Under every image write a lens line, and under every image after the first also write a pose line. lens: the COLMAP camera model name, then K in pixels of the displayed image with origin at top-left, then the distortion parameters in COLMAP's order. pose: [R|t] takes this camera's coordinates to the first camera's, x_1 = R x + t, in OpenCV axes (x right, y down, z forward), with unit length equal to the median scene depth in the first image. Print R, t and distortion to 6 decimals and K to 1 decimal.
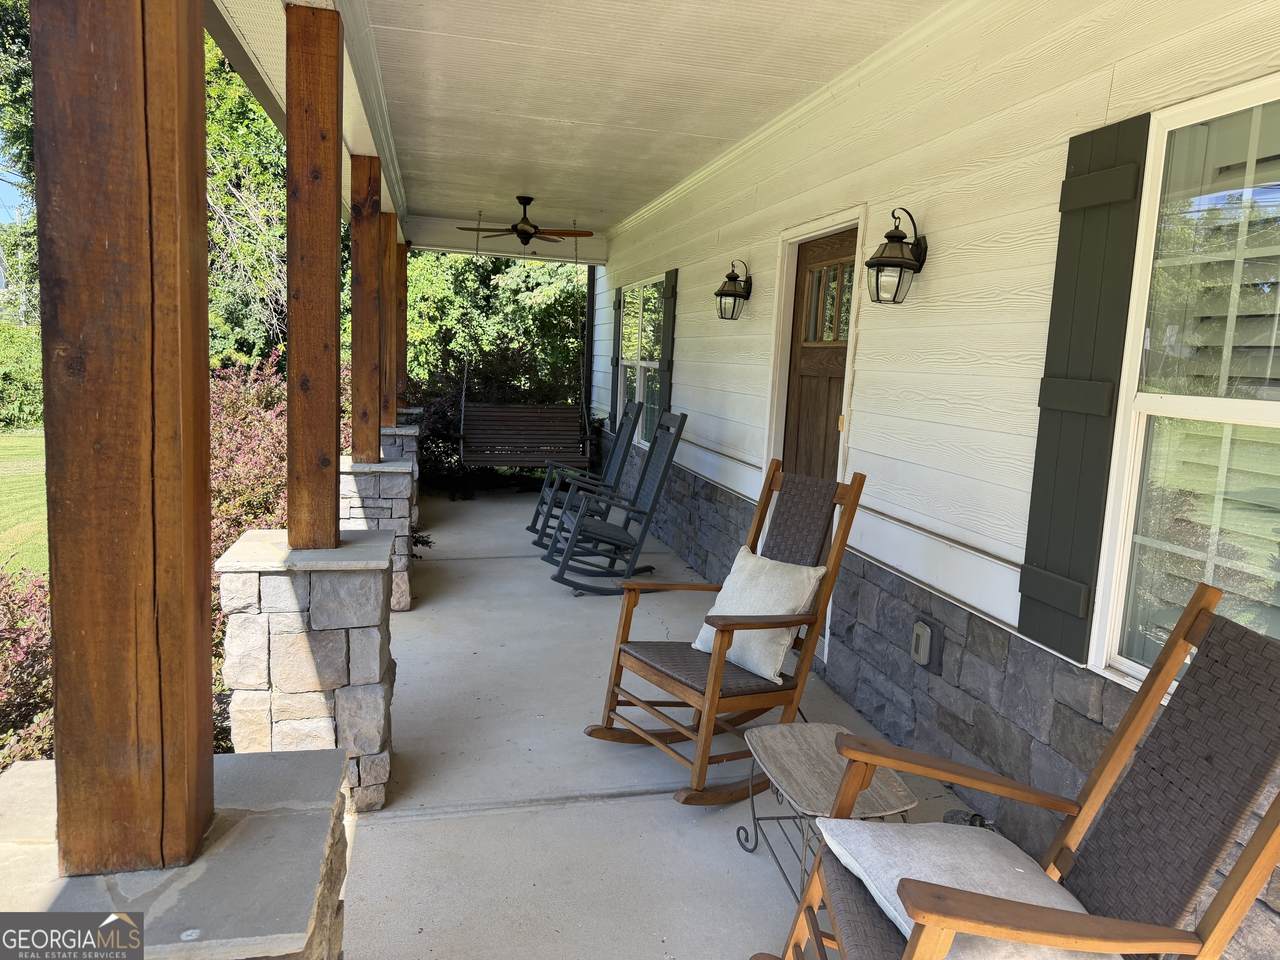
lens RADIAL K [[914.9, 0, 640.0], [0, 914.9, 480.0], [0, 0, 1]] dist [0.044776, -0.064116]
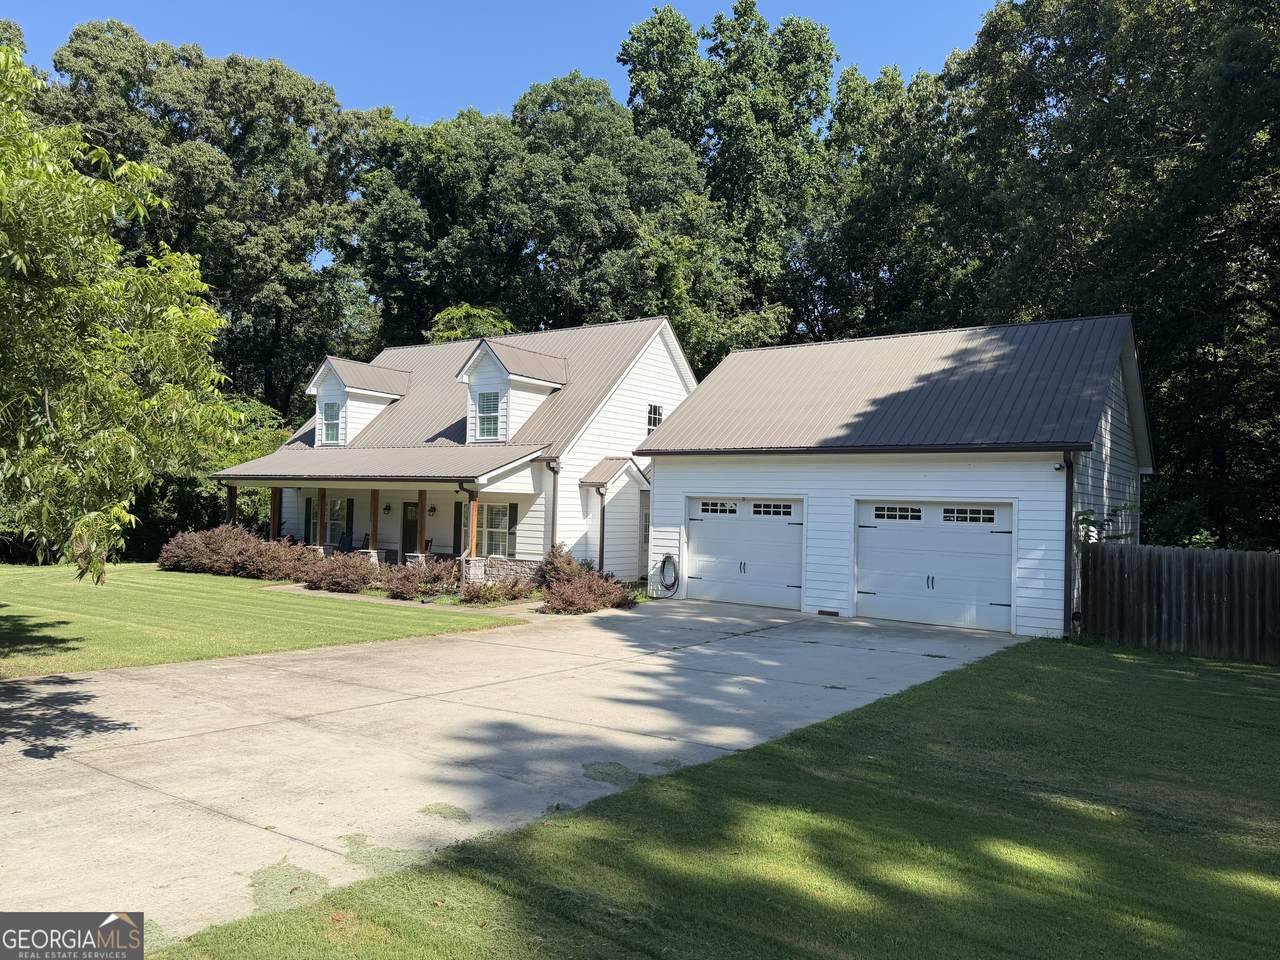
lens RADIAL K [[905.3, 0, 640.0], [0, 905.3, 480.0], [0, 0, 1]] dist [0.149883, -0.266732]
pose [[0.753803, -0.005696, 0.657076, -3.995626], [0.094335, 0.990542, -0.099635, 0.498236], [-0.650294, 0.137090, 0.747211, -6.836280]]
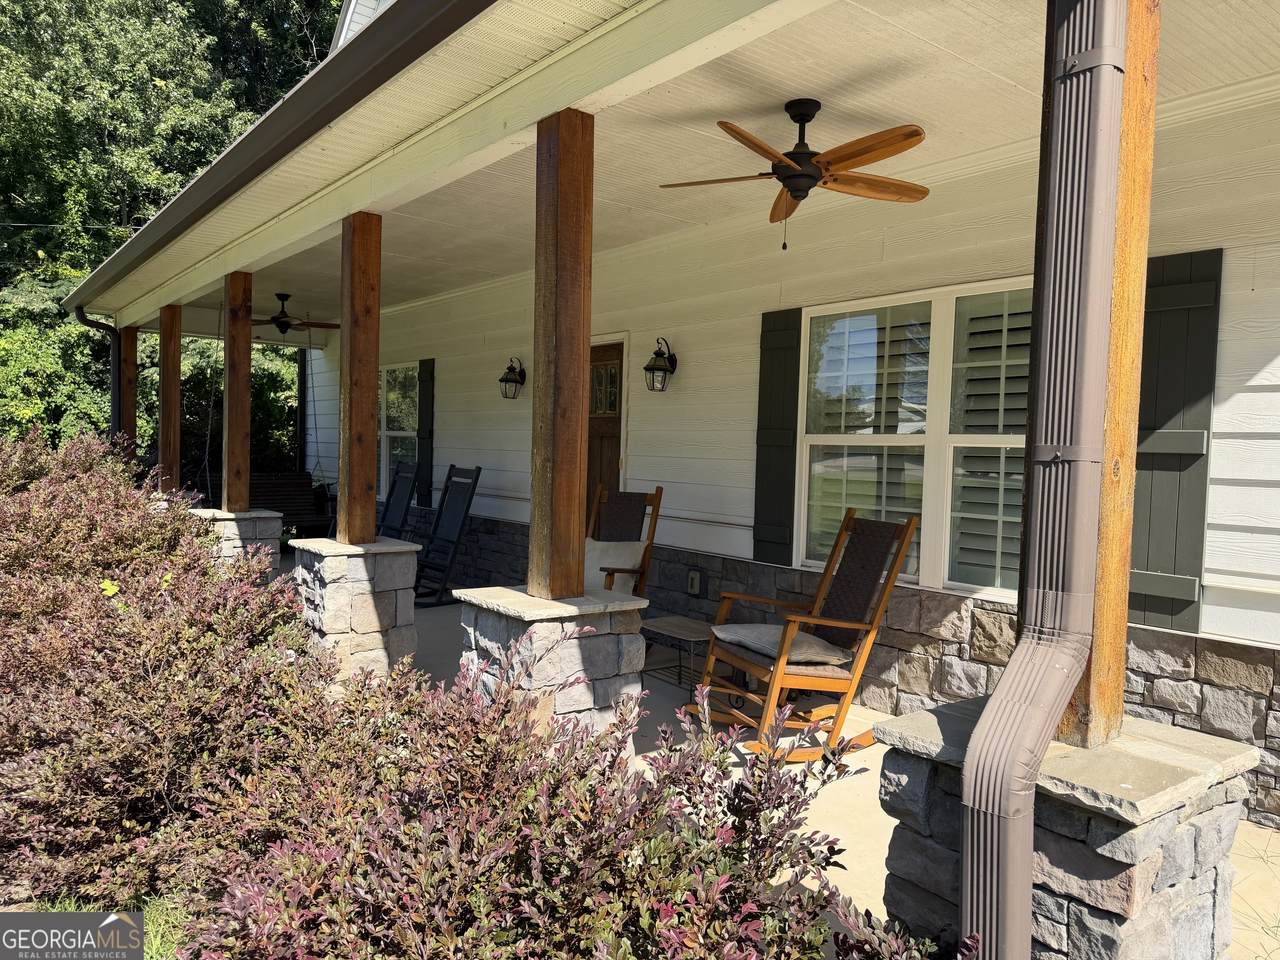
lens RADIAL K [[905.3, 0, 640.0], [0, 905.3, 480.0], [0, 0, 1]] dist [0.149883, -0.266732]
pose [[0.904912, -0.032901, 0.424325, -0.596476], [0.068291, 0.995314, -0.068463, 0.108024], [-0.420084, 0.090931, 0.902918, -0.625632]]
